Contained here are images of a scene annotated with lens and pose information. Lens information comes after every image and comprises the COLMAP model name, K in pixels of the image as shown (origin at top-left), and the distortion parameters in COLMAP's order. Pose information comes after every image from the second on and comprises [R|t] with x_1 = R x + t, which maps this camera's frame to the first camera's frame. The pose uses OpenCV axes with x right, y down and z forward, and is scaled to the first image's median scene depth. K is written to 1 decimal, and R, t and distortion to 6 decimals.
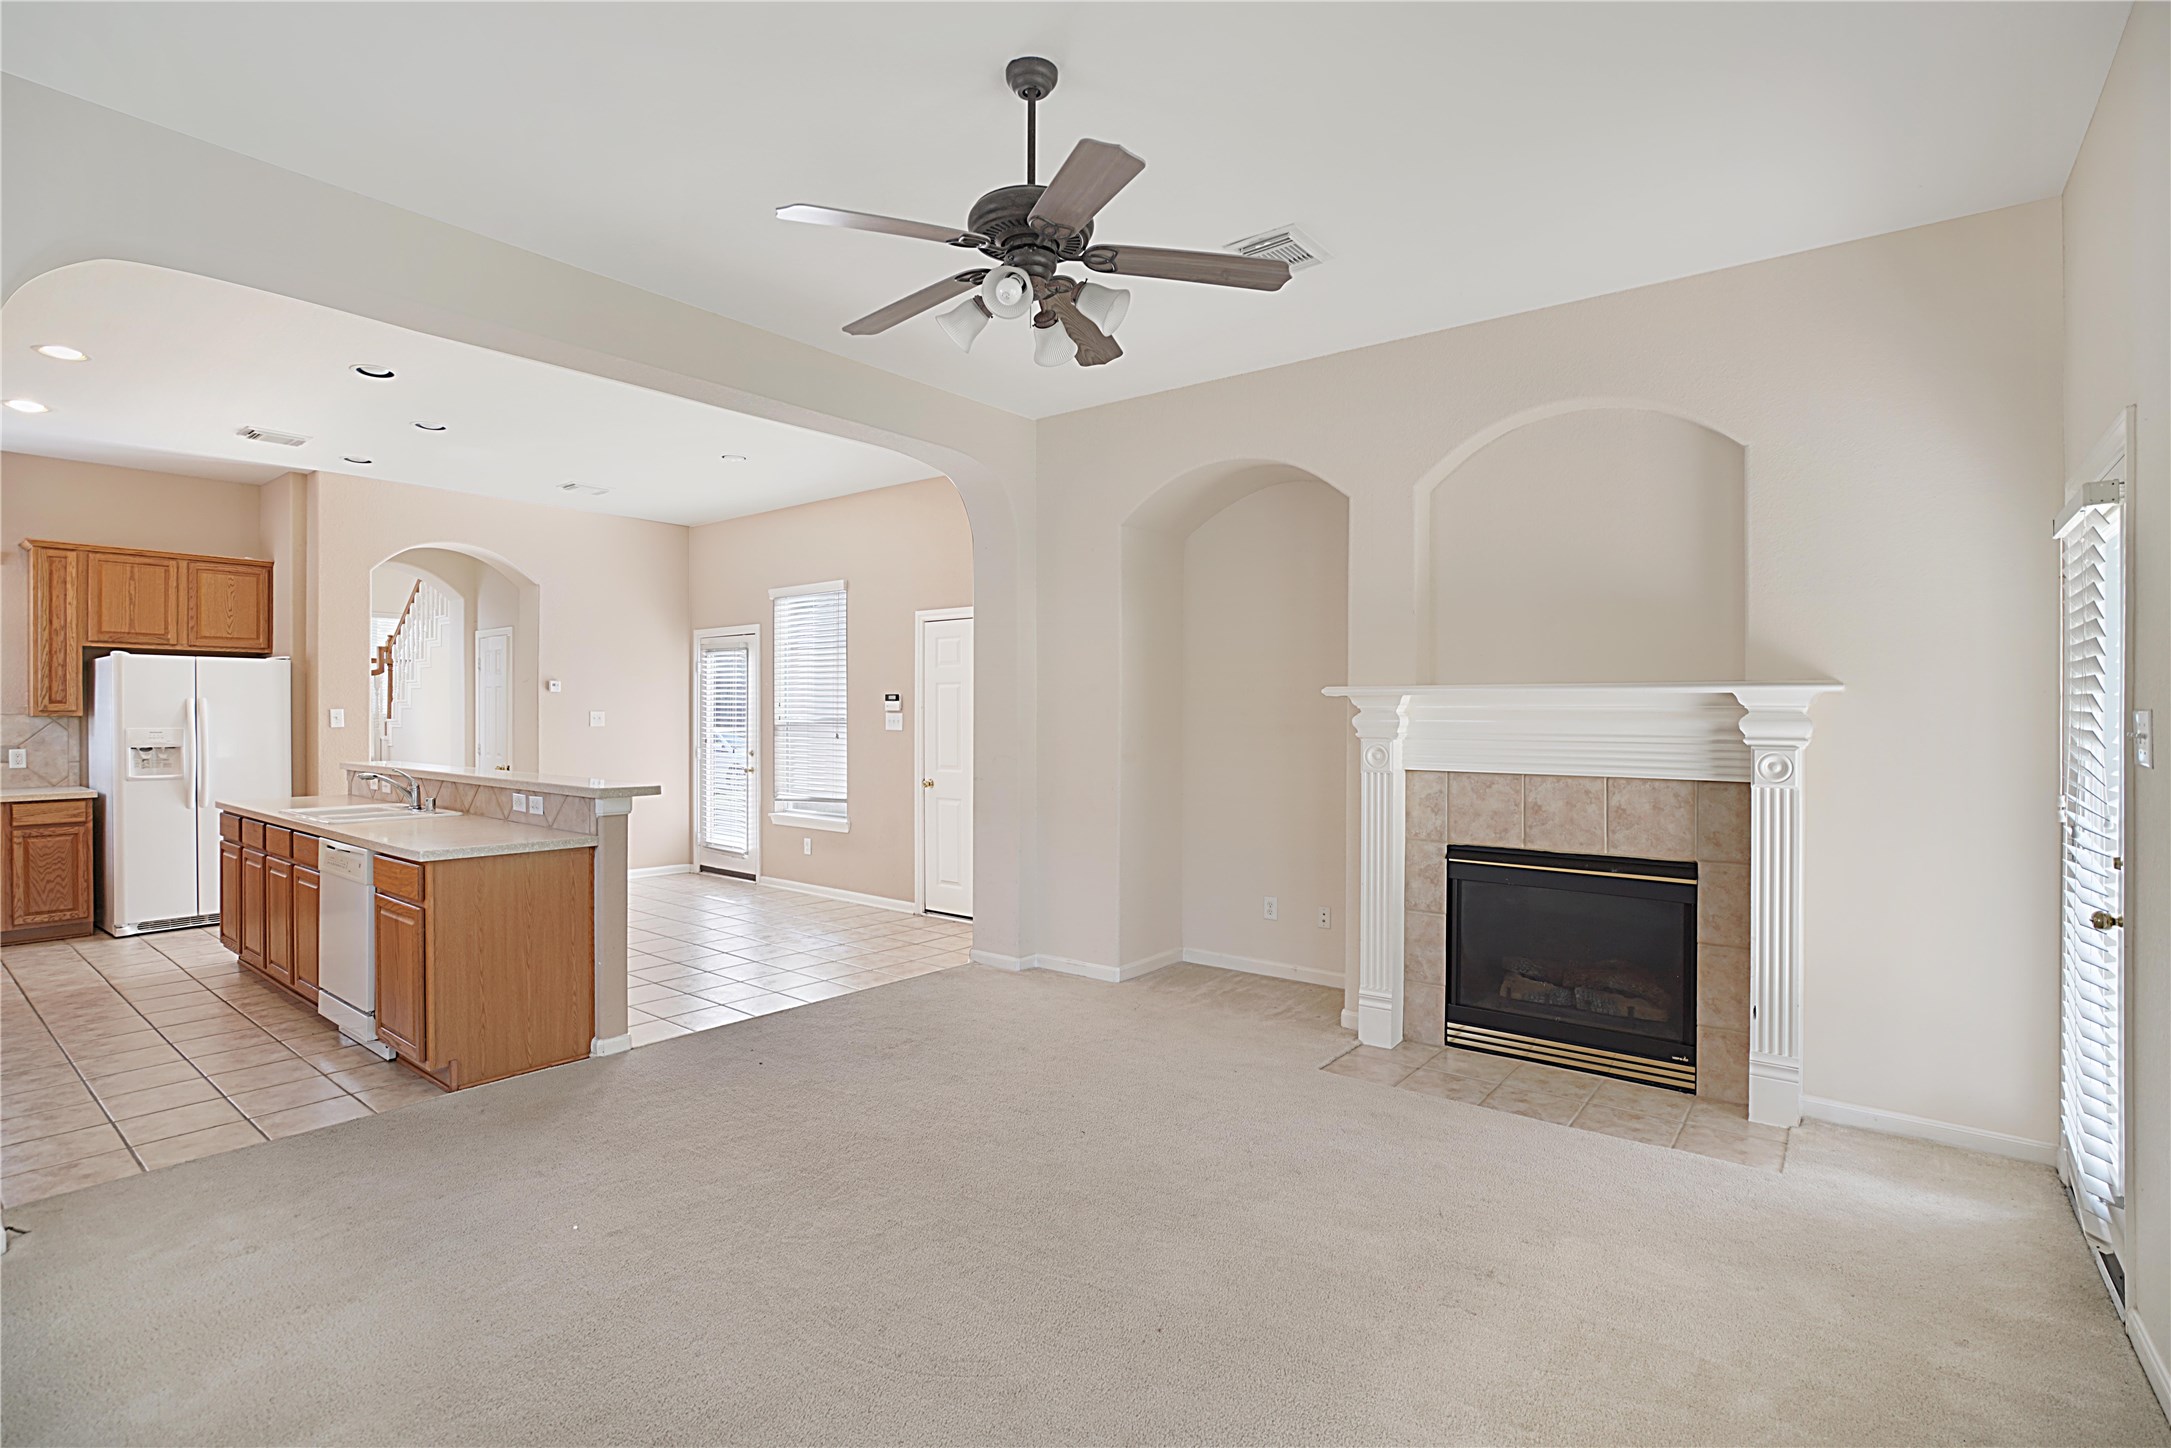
lens RADIAL K [[1011.0, 0, 1063.3], [0, 1011.0, 696.9], [0, 0, 1]] dist [-0.038635, 0.010012]
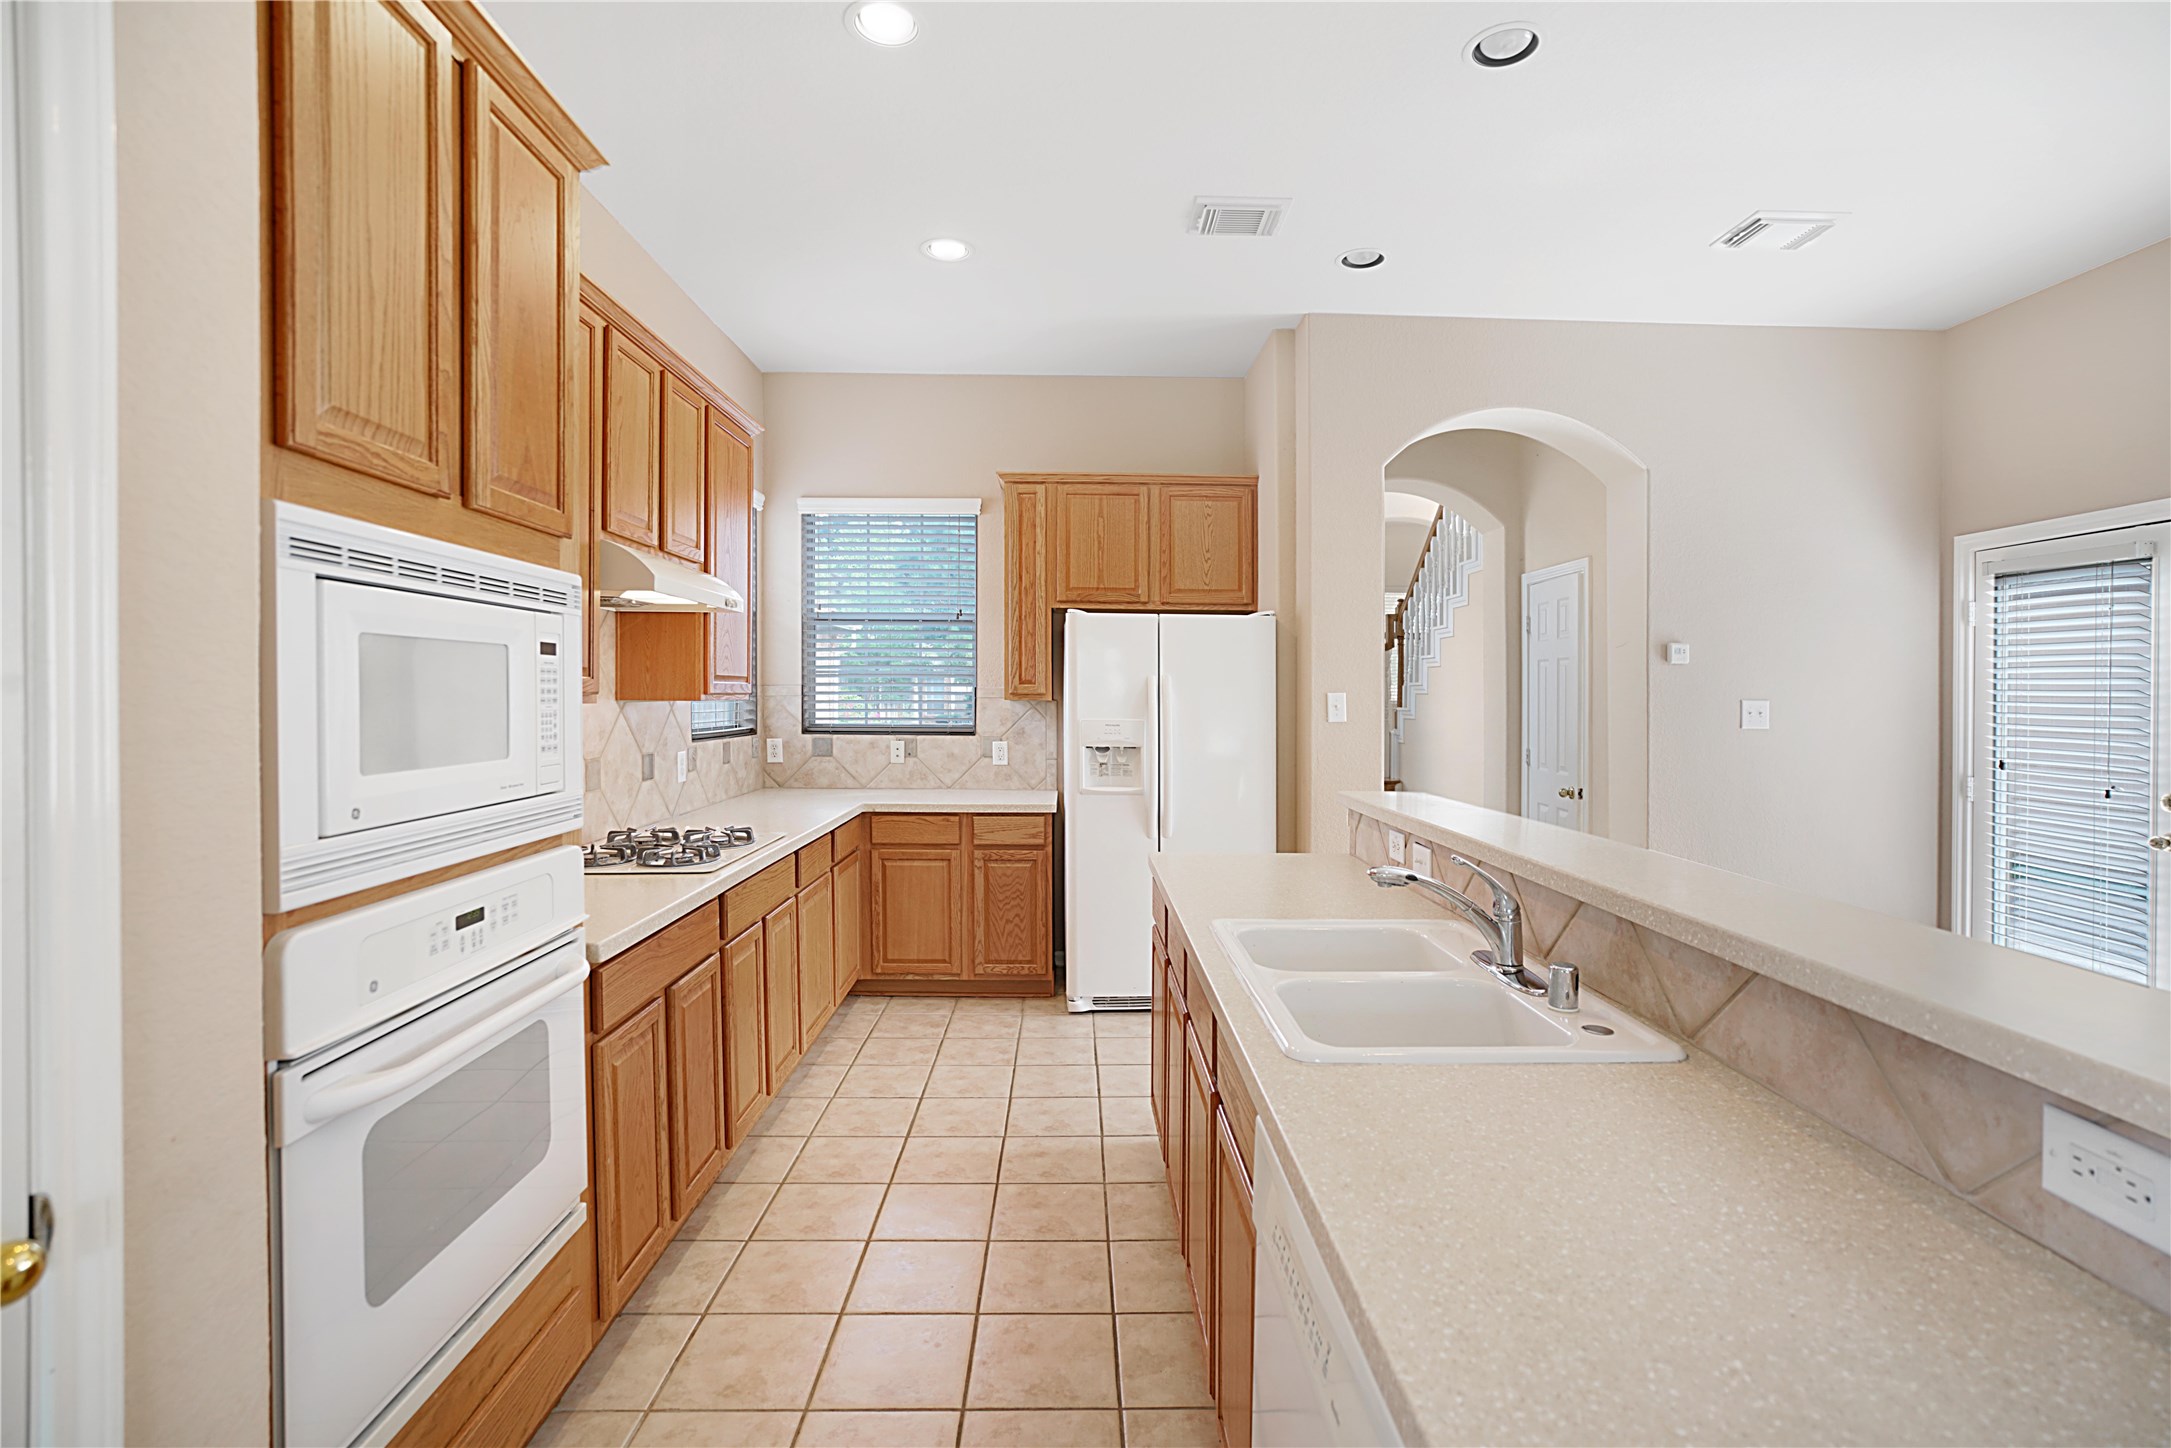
lens RADIAL K [[1011.0, 0, 1107.6], [0, 1011.0, 712.8], [0, 0, 1]] dist [-0.038635, 0.010012]
pose [[0.648198, 0.017318, -0.761275, -0.346231], [0.003224, 0.999670, 0.025486, 0.008202], [0.761465, -0.018974, 0.647928, 0.484429]]
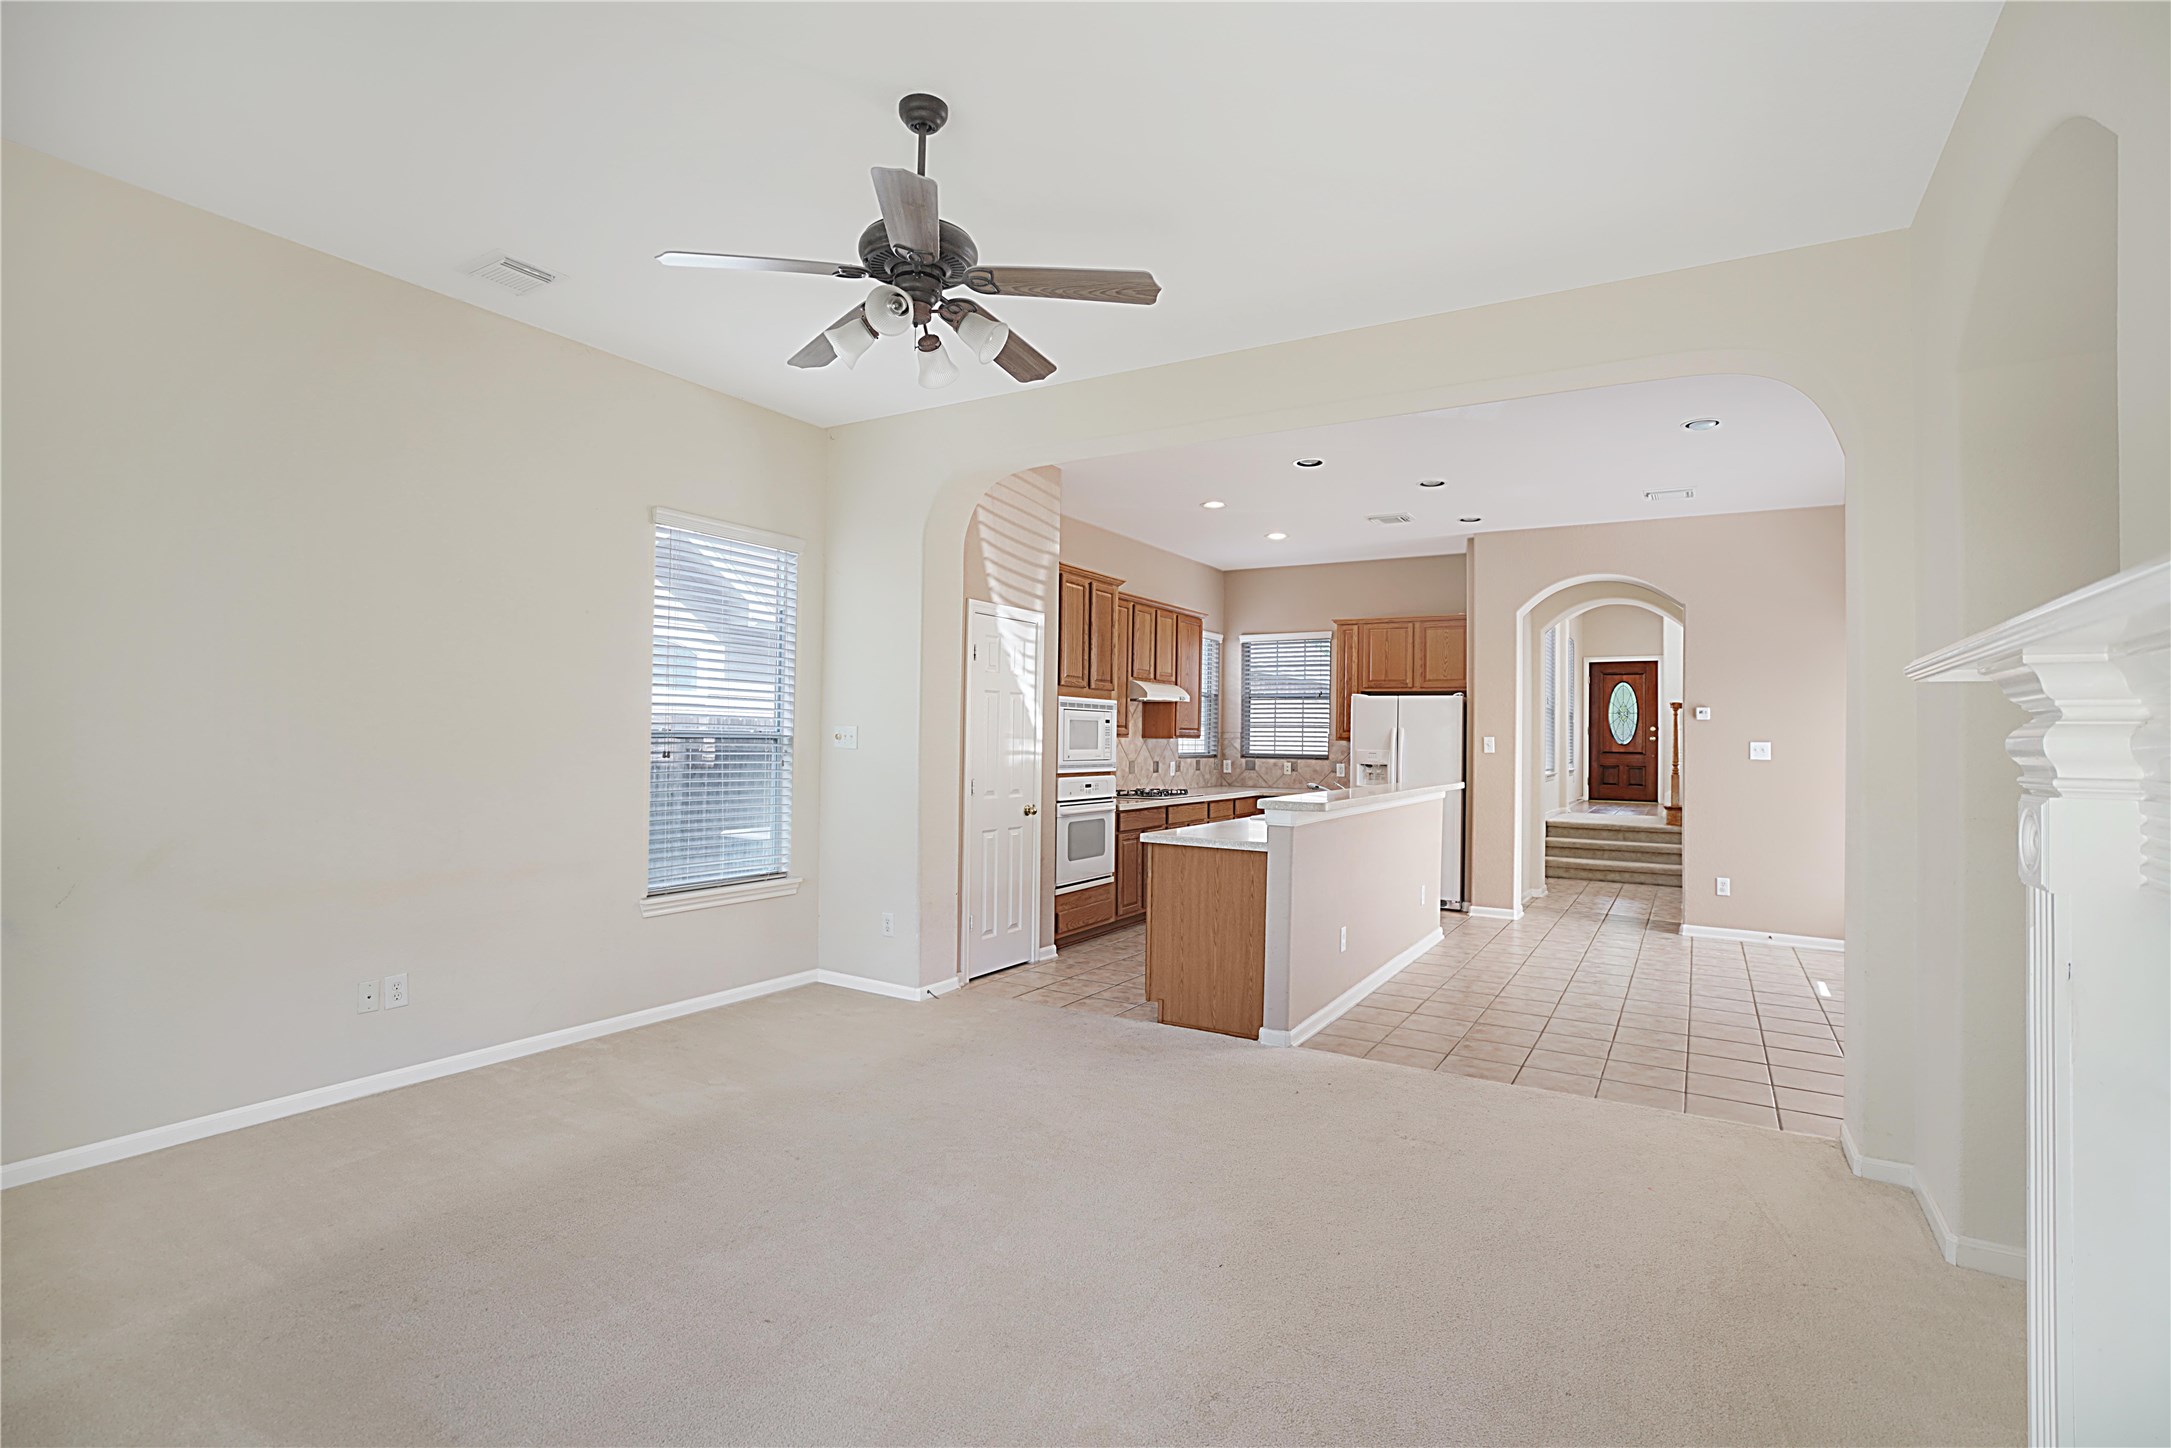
lens RADIAL K [[1051.1, 0, 1114.1], [0, 1051.1, 695.2], [0, 0, 1]] dist [-0.030854, -0.000147]
pose [[0.154317, -0.039747, -0.987222, 0.391543], [-0.001832, 0.999177, -0.040514, 0.013917], [0.988020, 0.008060, 0.154117, 0.387806]]
